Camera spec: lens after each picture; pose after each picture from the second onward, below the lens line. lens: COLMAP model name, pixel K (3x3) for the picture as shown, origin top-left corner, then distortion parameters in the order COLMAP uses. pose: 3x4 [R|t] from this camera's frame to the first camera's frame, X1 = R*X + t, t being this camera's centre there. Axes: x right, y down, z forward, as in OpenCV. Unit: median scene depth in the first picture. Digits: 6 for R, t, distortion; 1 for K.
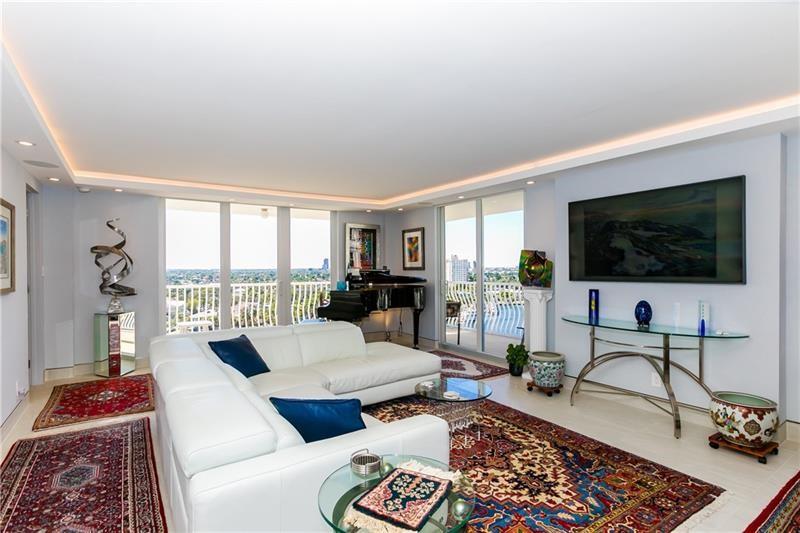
lens RADIAL K [[416.1, 0, 393.4], [0, 416.1, 267.4], [0, 0, 1]] dist [0.000277, -0.000146]
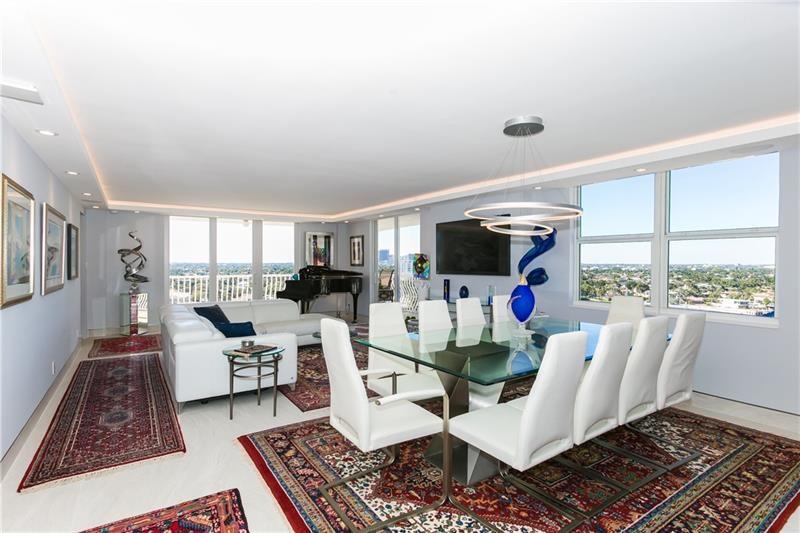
lens RADIAL K [[389.9, 0, 409.9], [0, 389.9, 263.9], [0, 0, 1]] dist [0.000951, 0.000309]
pose [[0.998852, 0.007243, 0.047342, 0.251008], [-0.007413, 0.999967, 0.003420, -0.009291], [-0.047316, -0.003767, 0.998873, -0.442721]]
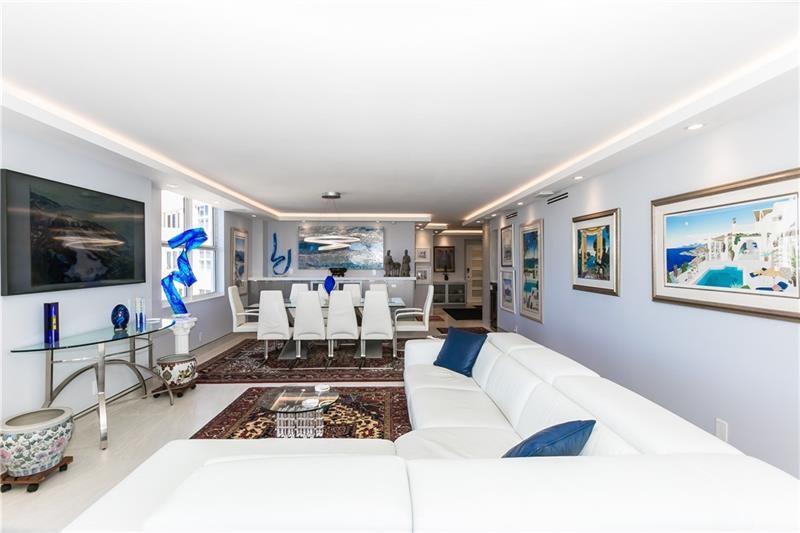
lens RADIAL K [[389.9, 0, 409.9], [0, 389.9, 263.9], [0, 0, 1]] dist [0.000951, 0.000309]
pose [[-0.873486, 0.004517, 0.486828, -0.379507], [0.005453, 0.999985, 0.000506, -0.011829], [-0.486818, 0.003097, -0.873498, 1.203931]]
